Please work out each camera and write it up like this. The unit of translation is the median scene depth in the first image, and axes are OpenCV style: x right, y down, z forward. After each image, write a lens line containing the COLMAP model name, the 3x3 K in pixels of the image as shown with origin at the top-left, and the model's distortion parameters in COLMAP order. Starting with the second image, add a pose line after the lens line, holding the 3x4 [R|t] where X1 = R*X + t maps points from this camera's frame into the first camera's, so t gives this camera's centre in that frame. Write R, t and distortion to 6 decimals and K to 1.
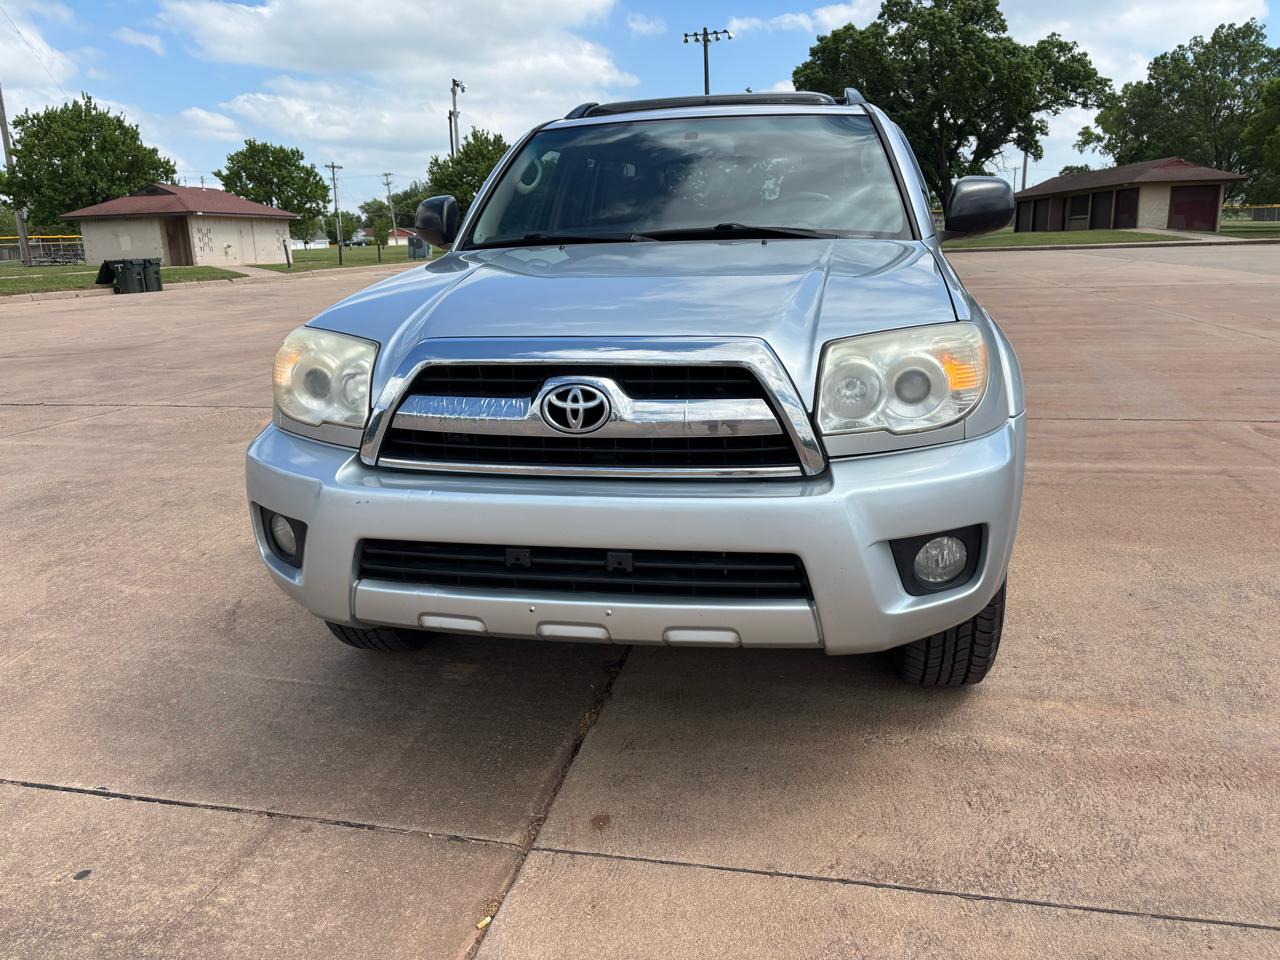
lens RADIAL K [[967.6, 0, 635.2], [0, 967.6, 468.1], [0, 0, 1]] dist [0.035365, -0.028145]
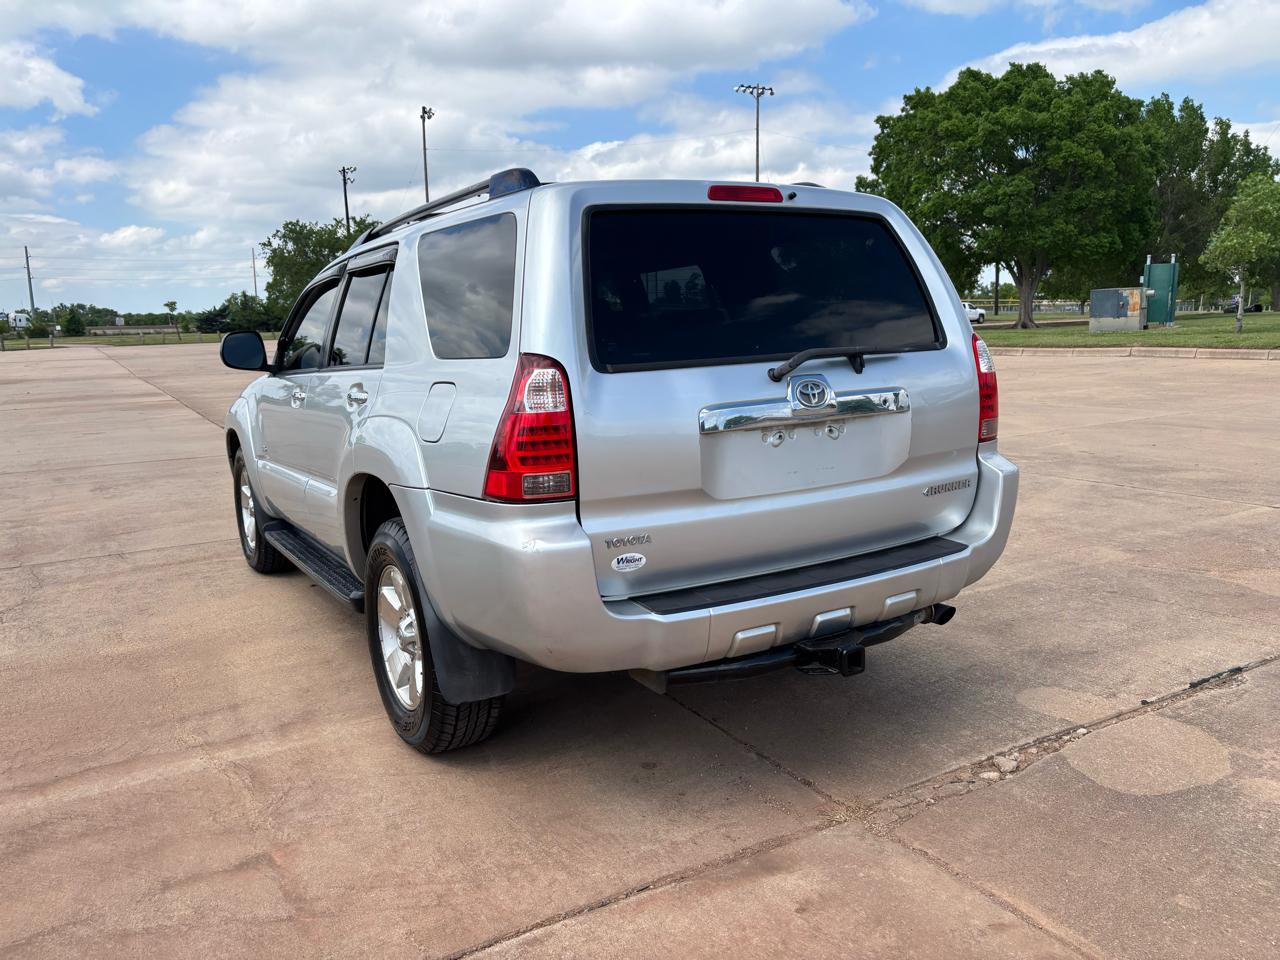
lens RADIAL K [[967.6, 0, 637.9], [0, 967.6, 487.6], [0, 0, 1]] dist [0.035365, -0.028145]
pose [[-0.739571, 0.167609, -0.651876, 0.779728], [-0.104157, 0.928333, 0.356859, -0.570050], [0.664971, 0.331820, -0.669111, 2.105822]]
